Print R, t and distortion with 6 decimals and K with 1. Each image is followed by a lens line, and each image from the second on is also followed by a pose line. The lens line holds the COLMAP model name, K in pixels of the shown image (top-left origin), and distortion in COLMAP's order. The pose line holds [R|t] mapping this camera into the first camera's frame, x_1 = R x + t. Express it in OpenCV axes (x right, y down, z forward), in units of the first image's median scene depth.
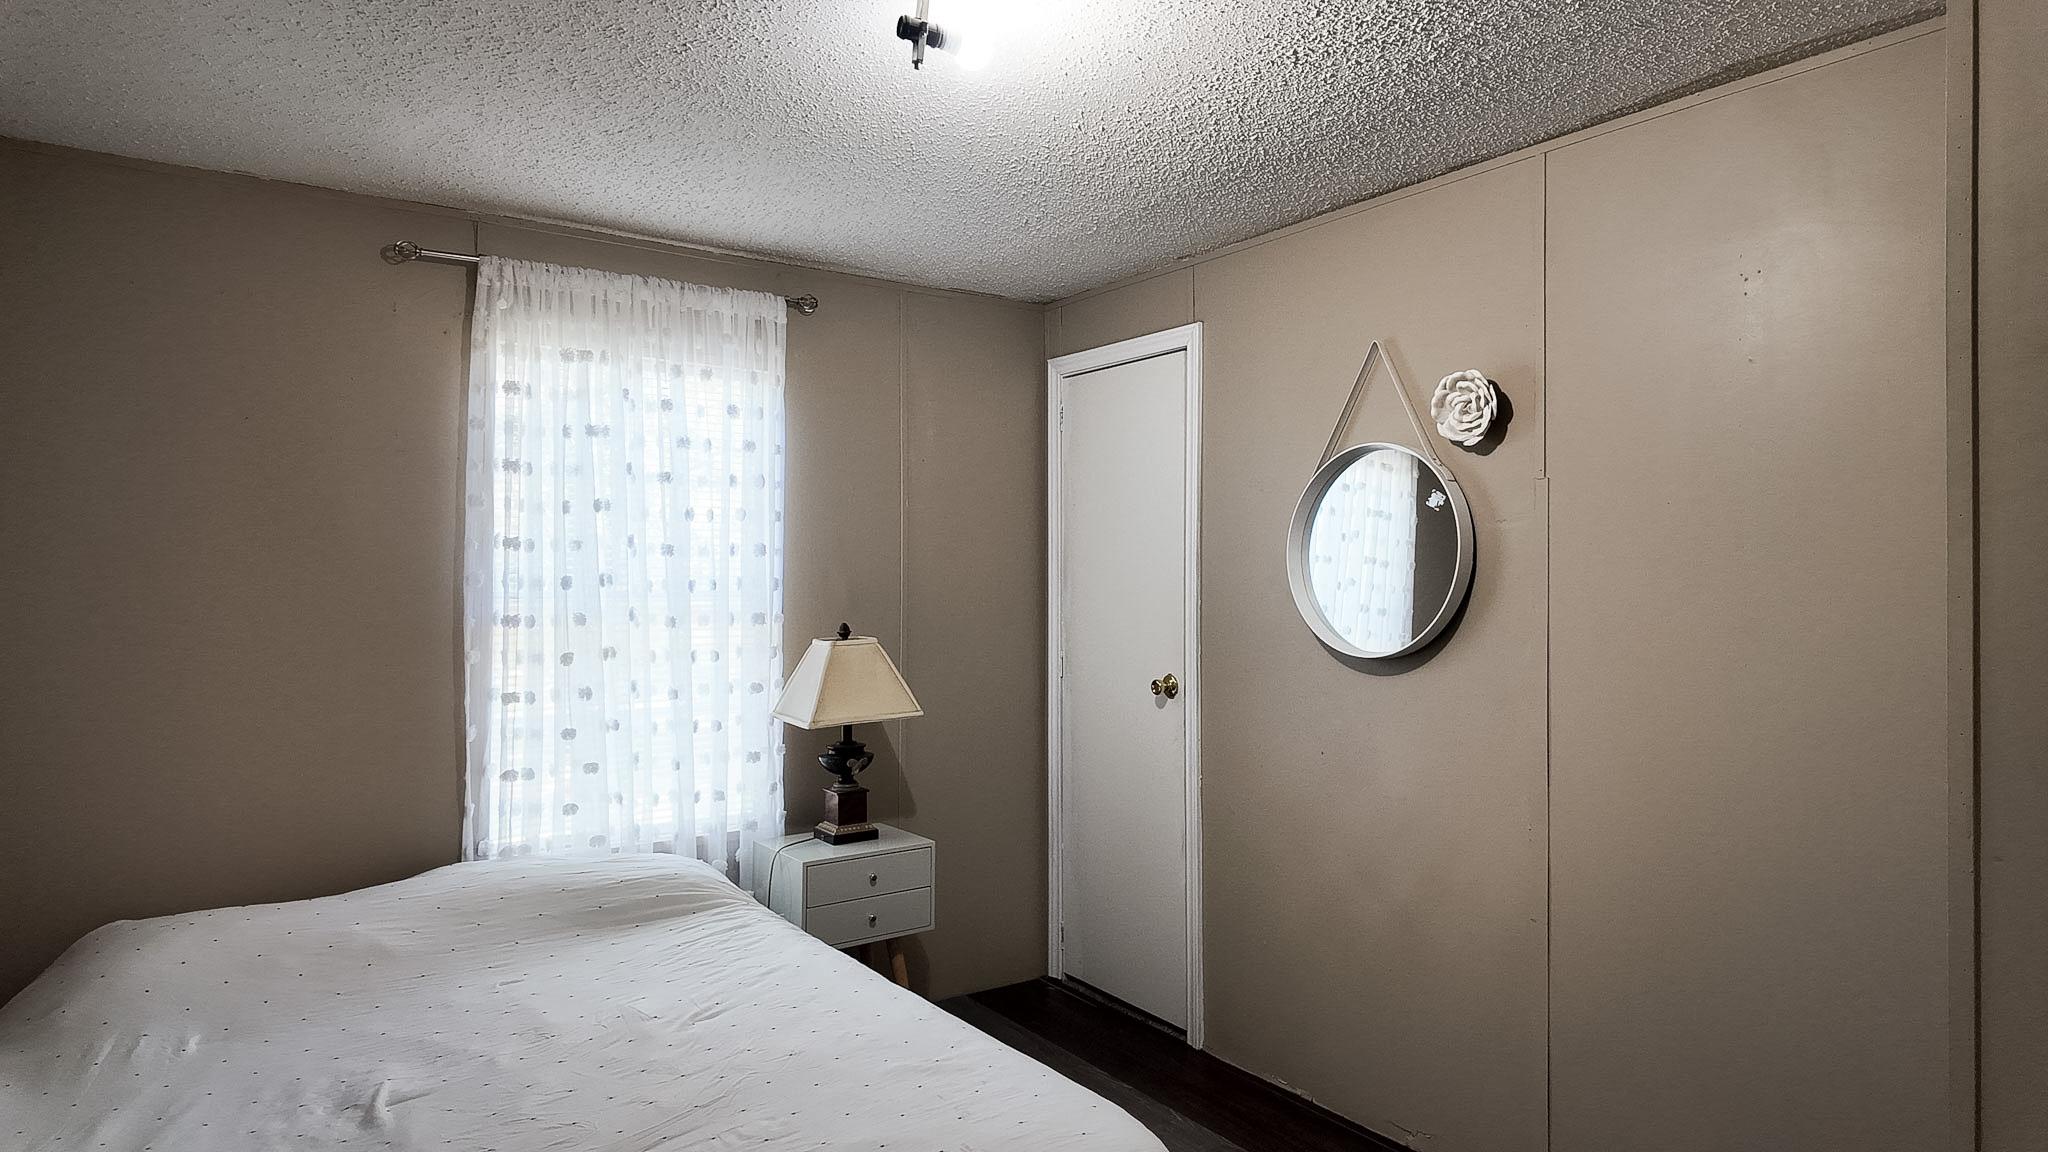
lens RADIAL K [[1185.7, 0, 1038.8], [0, 1185.7, 564.5], [0, 0, 1]] dist [0.011971, -0.018253]
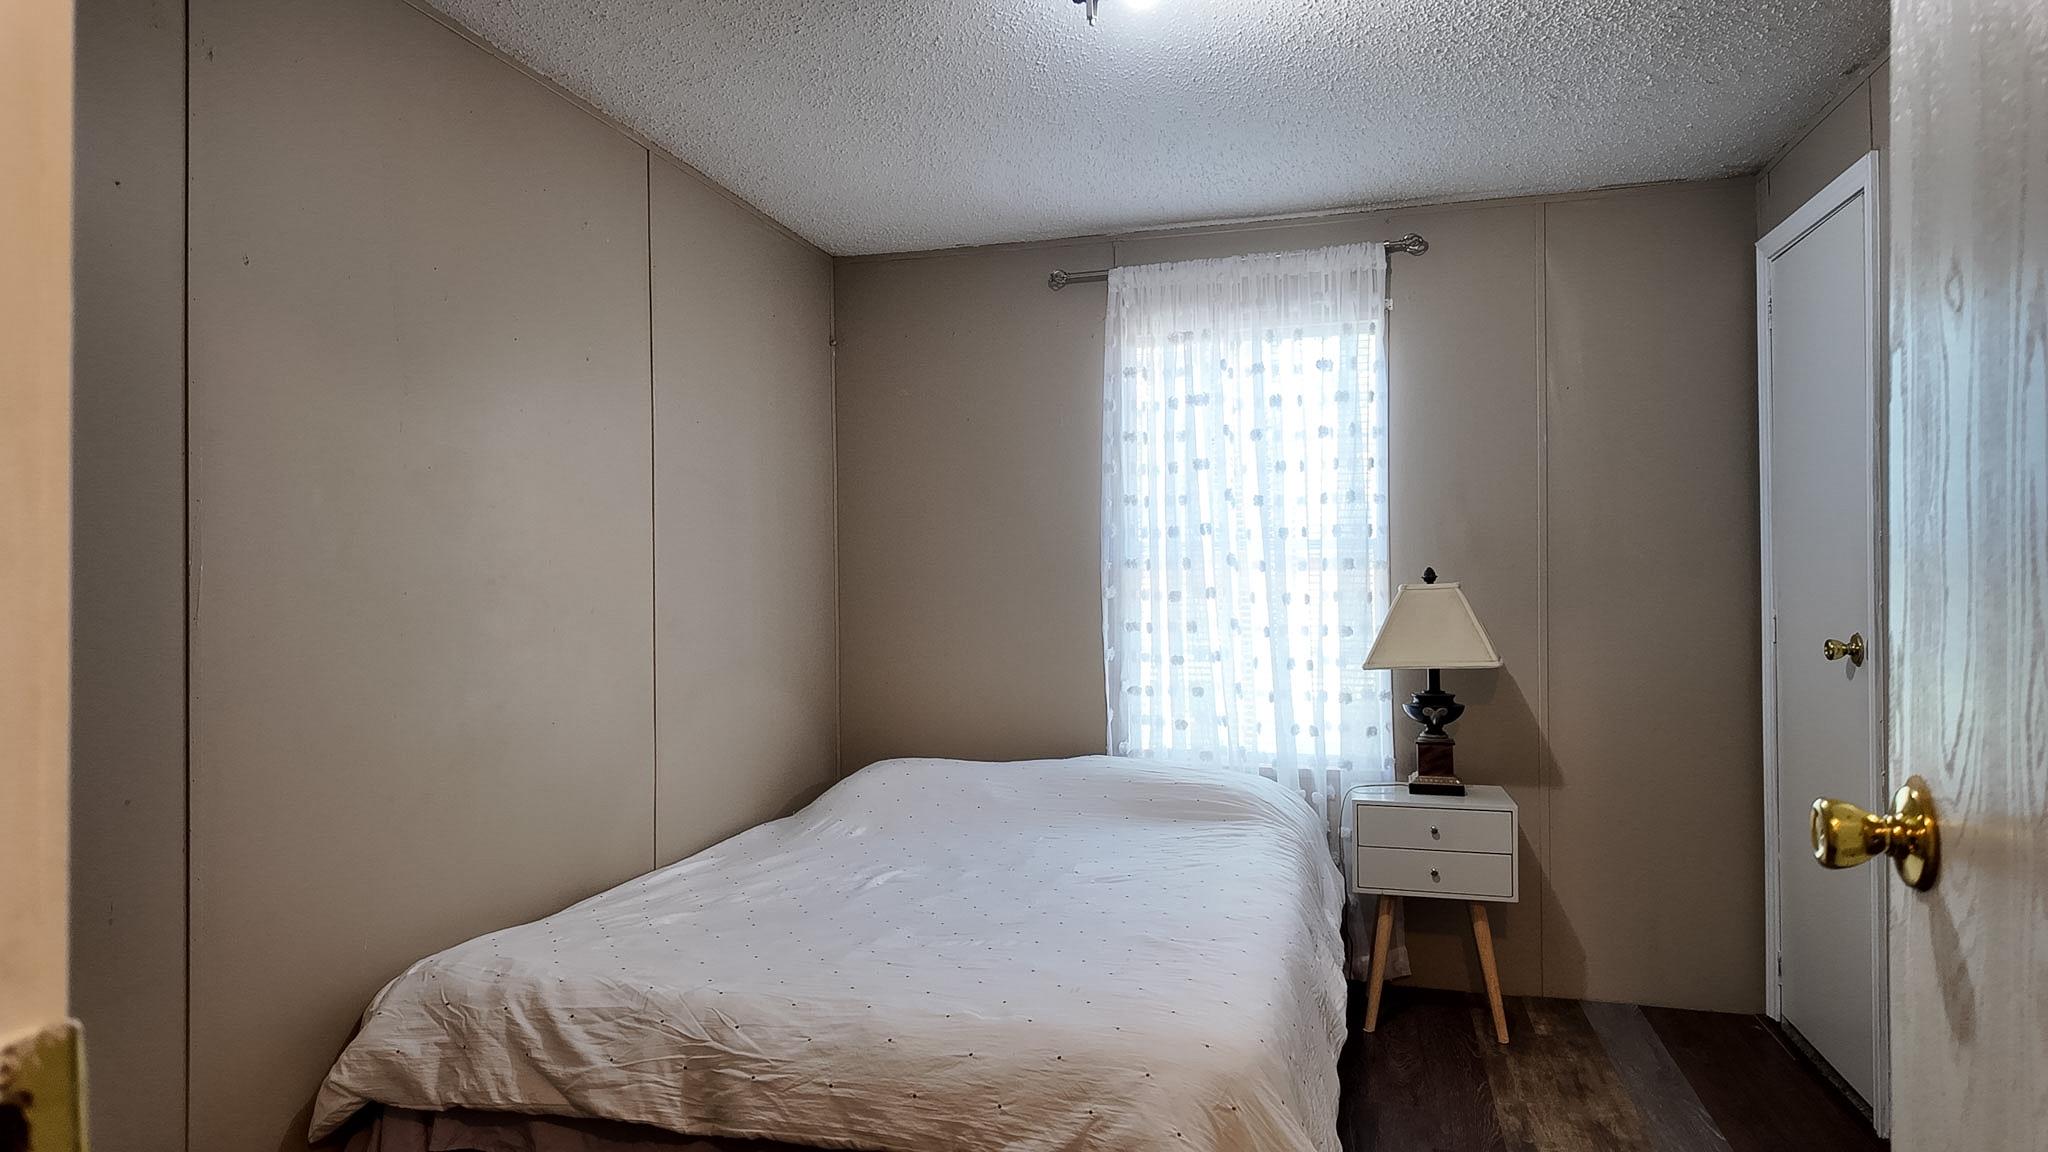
lens RADIAL K [[1185.7, 0, 1035.4], [0, 1185.7, 585.8], [0, 0, 1]] dist [0.011971, -0.018253]
pose [[0.614513, -0.000130, -0.788906, 0.418350], [0.017265, 0.999763, 0.013284, 0.047514], [0.788718, -0.021784, 0.614370, 0.157841]]
